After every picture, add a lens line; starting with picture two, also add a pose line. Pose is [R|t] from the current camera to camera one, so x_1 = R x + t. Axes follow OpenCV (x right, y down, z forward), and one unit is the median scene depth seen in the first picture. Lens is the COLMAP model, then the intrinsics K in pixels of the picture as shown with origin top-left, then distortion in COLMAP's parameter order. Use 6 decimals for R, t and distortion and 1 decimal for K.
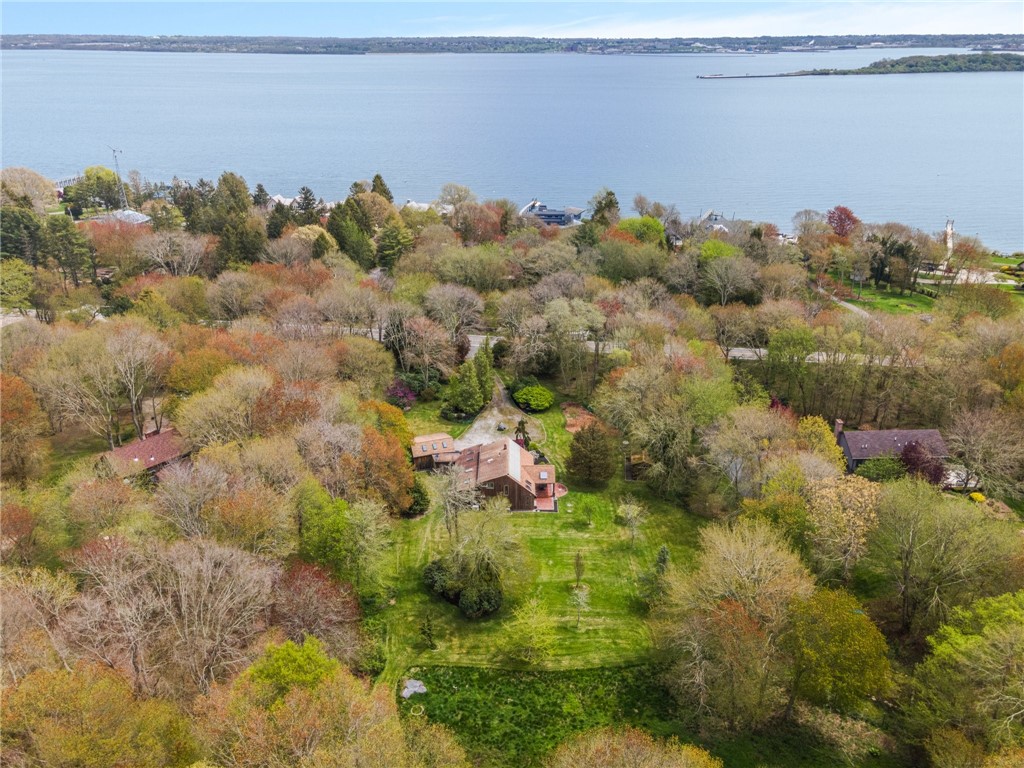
lens RADIAL K [[772.5, 0, 507.1], [0, 772.5, 376.9], [0, 0, 1]] dist [0.035926, 0.010226]
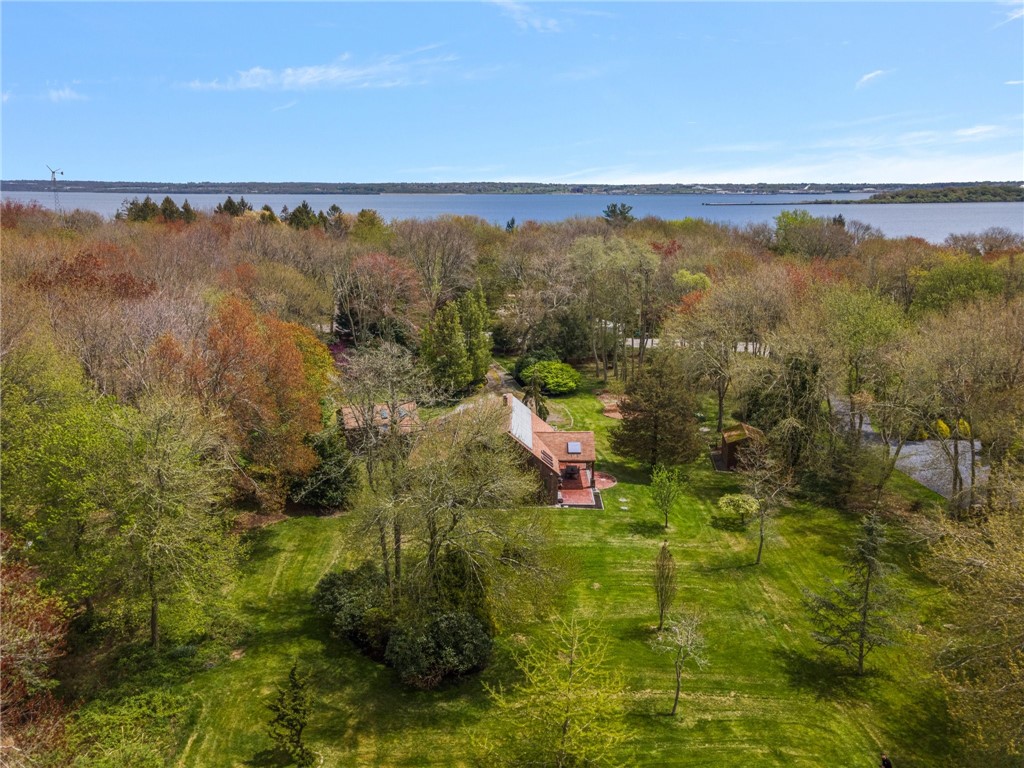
lens RADIAL K [[772.5, 0, 510.8], [0, 772.5, 387.1], [0, 0, 1]] dist [0.035926, 0.010226]
pose [[0.999974, 0.004735, -0.005378, 0.005342], [-0.005535, 0.987074, -0.160167, 0.191795], [0.004550, 0.160193, 0.987075, 0.498833]]
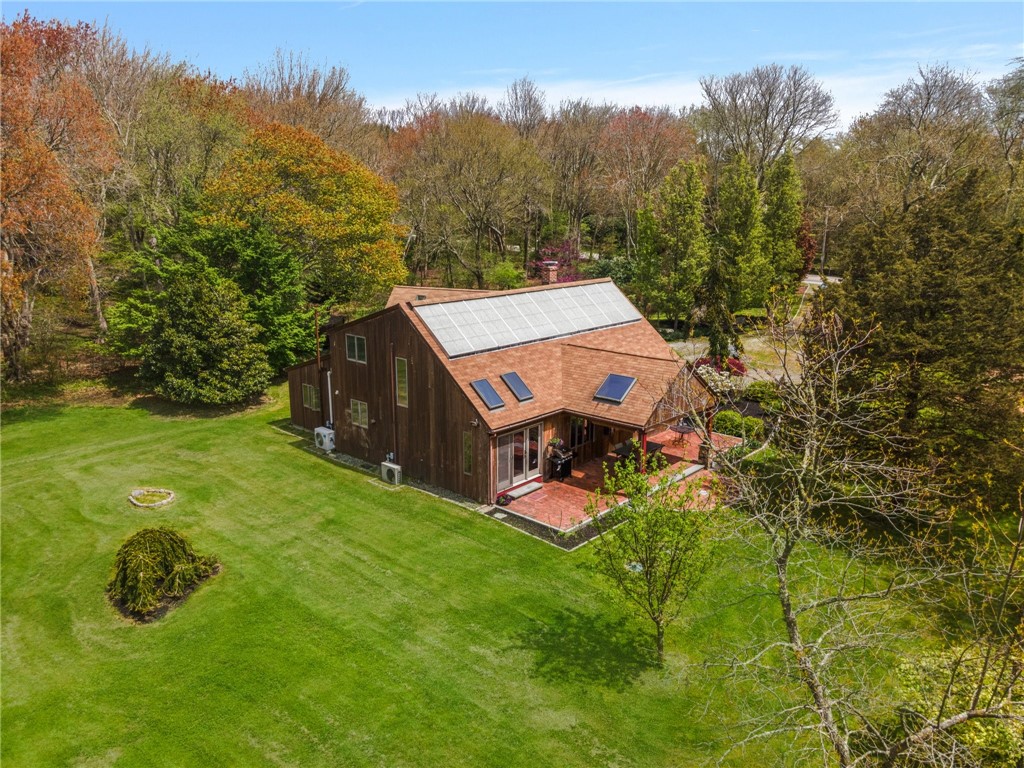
lens RADIAL K [[772.5, 0, 513.1], [0, 772.5, 385.4], [0, 0, 1]] dist [0.035926, 0.010226]
pose [[0.748054, 0.165770, -0.642601, 0.179962], [-0.269674, 0.960680, -0.066104, 0.165559], [0.606376, 0.222742, 0.763344, 0.908695]]
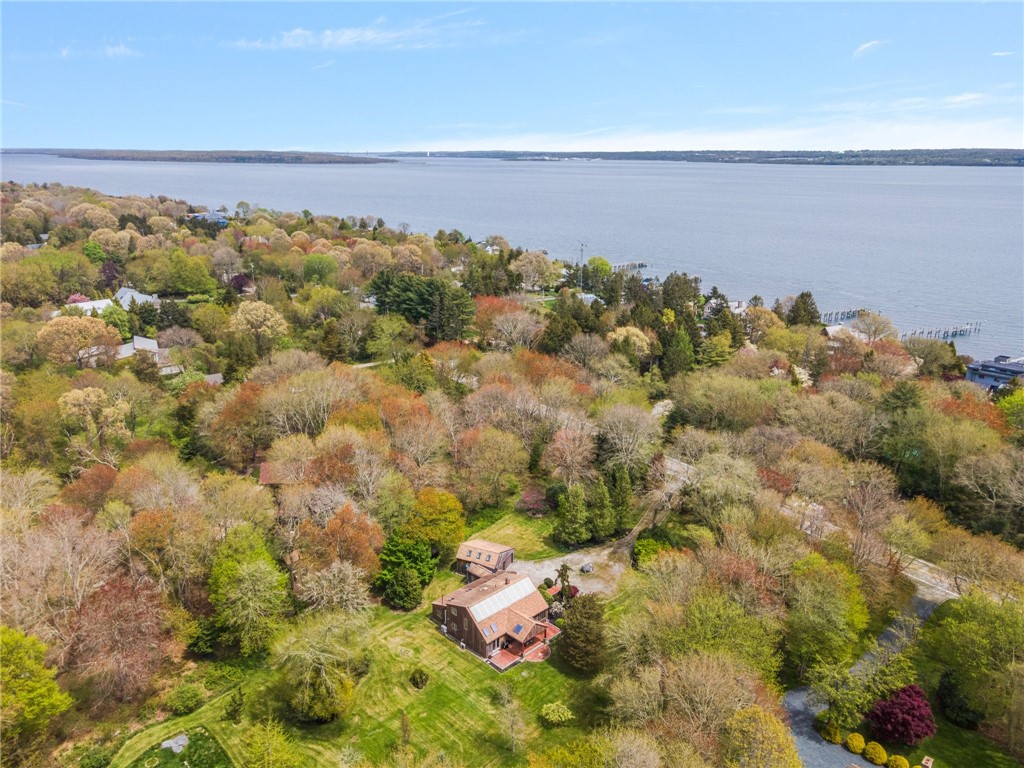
lens RADIAL K [[772.5, 0, 509.9], [0, 772.5, 386.9], [0, 0, 1]] dist [0.035926, 0.010226]
pose [[0.706318, 0.212270, -0.675319, 0.628987], [-0.289016, 0.957323, -0.001371, -0.139849], [0.646208, 0.196146, 0.737524, 0.334542]]
